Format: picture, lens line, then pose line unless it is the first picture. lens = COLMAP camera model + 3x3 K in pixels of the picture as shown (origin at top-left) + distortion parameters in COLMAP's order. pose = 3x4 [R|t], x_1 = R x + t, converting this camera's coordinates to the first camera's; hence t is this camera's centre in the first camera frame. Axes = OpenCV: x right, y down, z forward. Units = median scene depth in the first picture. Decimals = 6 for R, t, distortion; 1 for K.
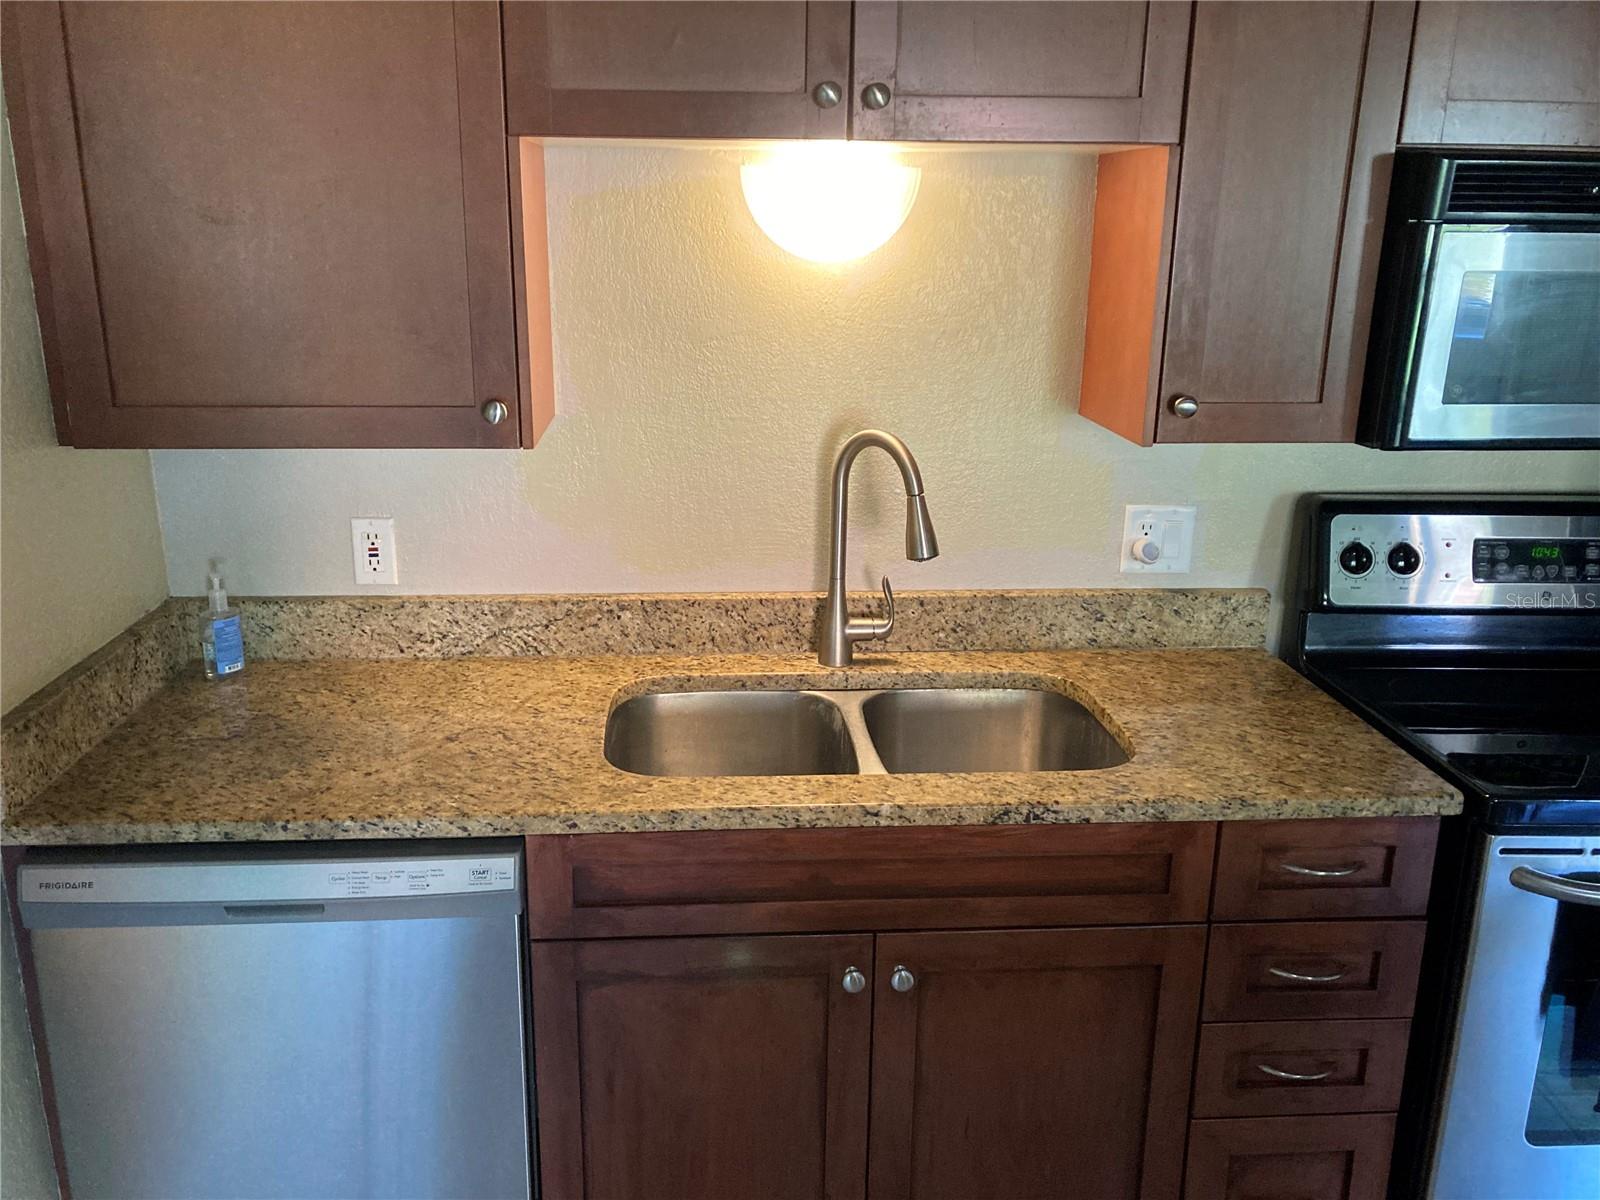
lens RADIAL K [[1307.3, 0, 771.6], [0, 1307.3, 600.0], [0, 0, 1]] dist [0.032187, -0.048944]
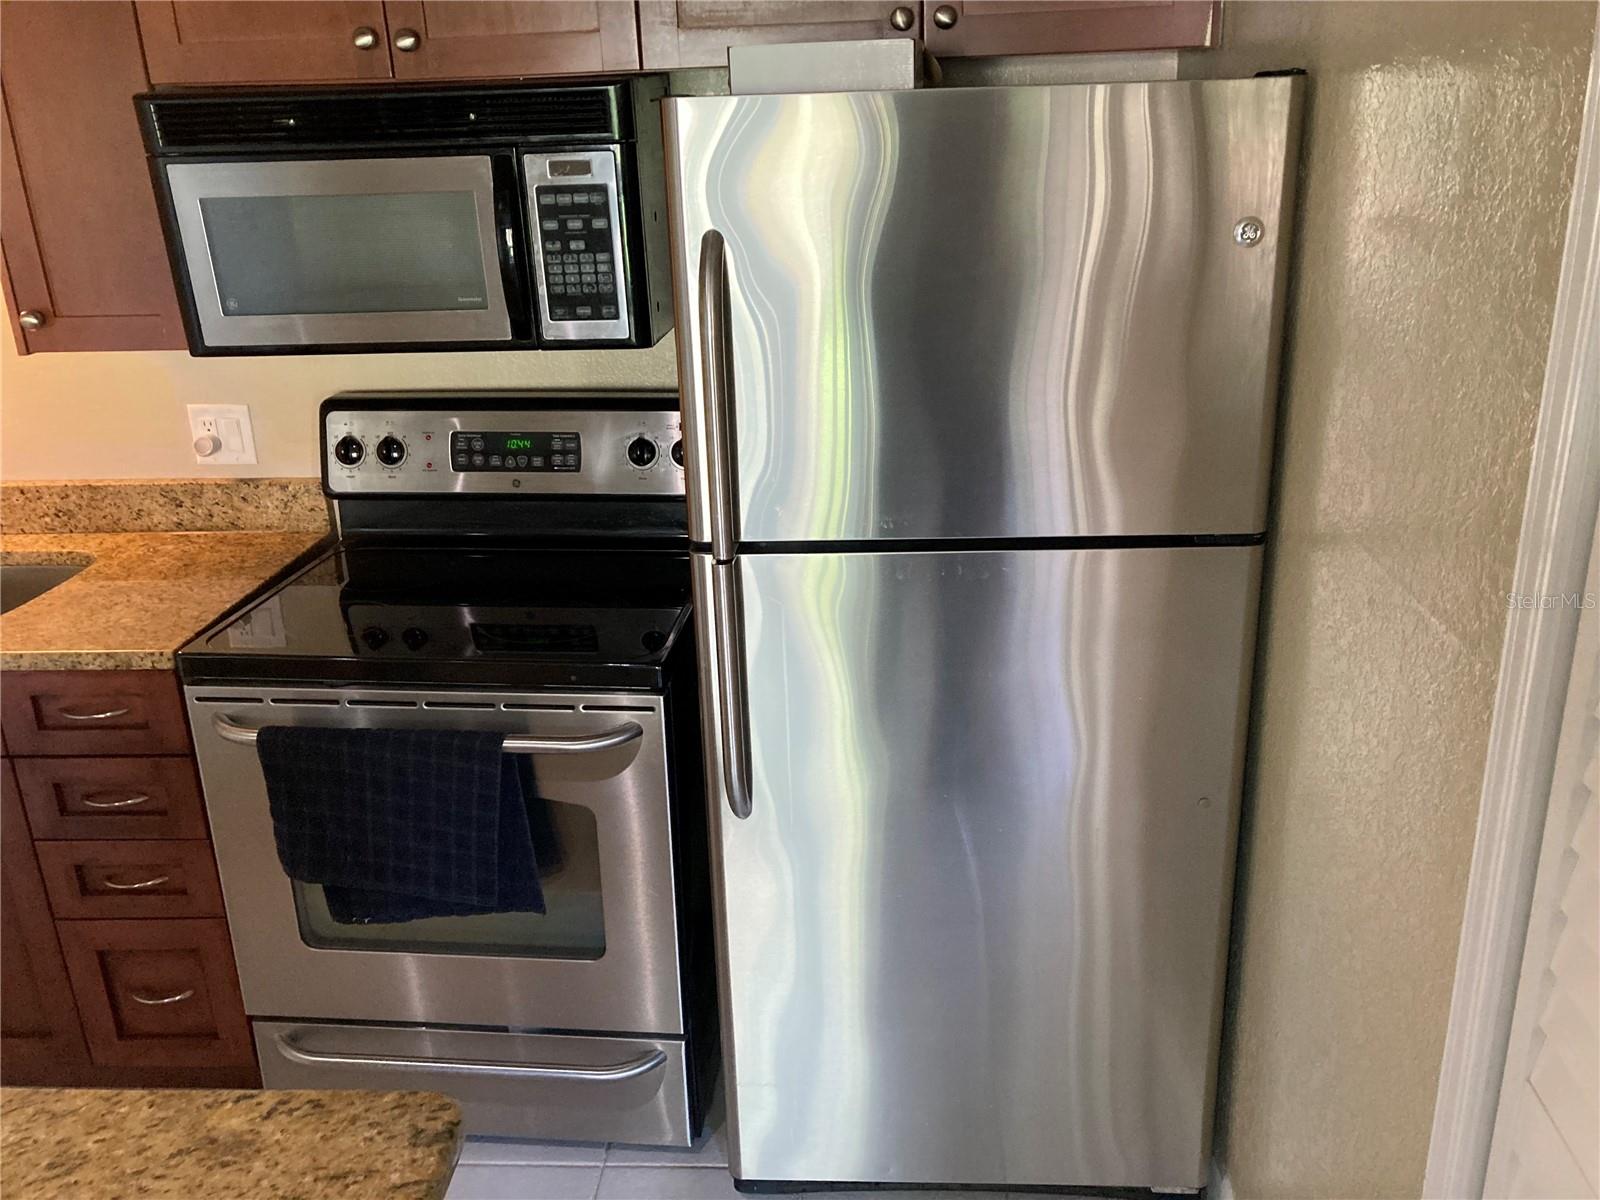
lens RADIAL K [[1307.3, 0, 815.7], [0, 1307.3, 600.8], [0, 0, 1]] dist [0.032187, -0.048944]
pose [[0.995035, 0.004223, -0.099437, 0.953096], [0.004024, 0.996576, 0.082584, 0.005439], [0.099446, -0.082575, 0.991611, -0.087842]]
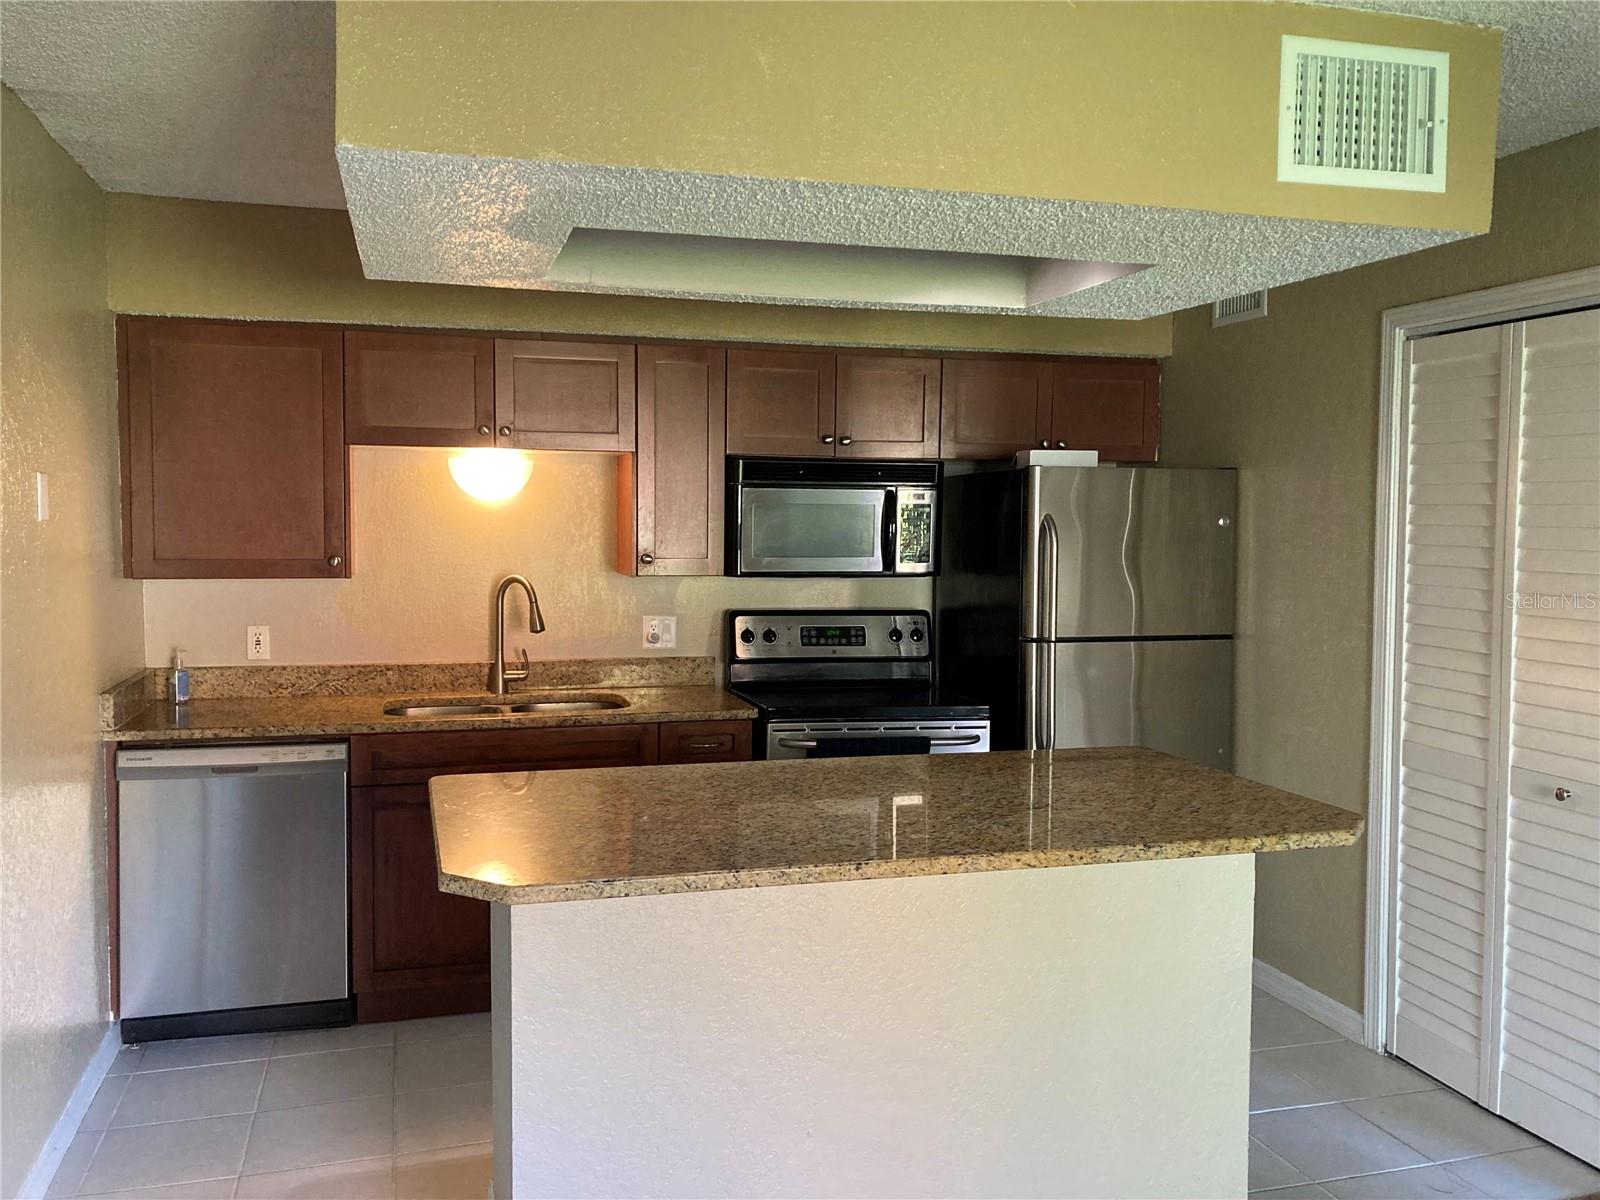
lens RADIAL K [[1307.3, 0, 790.1], [0, 1307.3, 588.4], [0, 0, 1]] dist [0.032187, -0.048944]
pose [[0.975279, -0.008930, 0.220798, 0.042552], [0.057380, 0.975144, -0.214012, 0.352105], [-0.213399, 0.221391, 0.951550, -1.060524]]
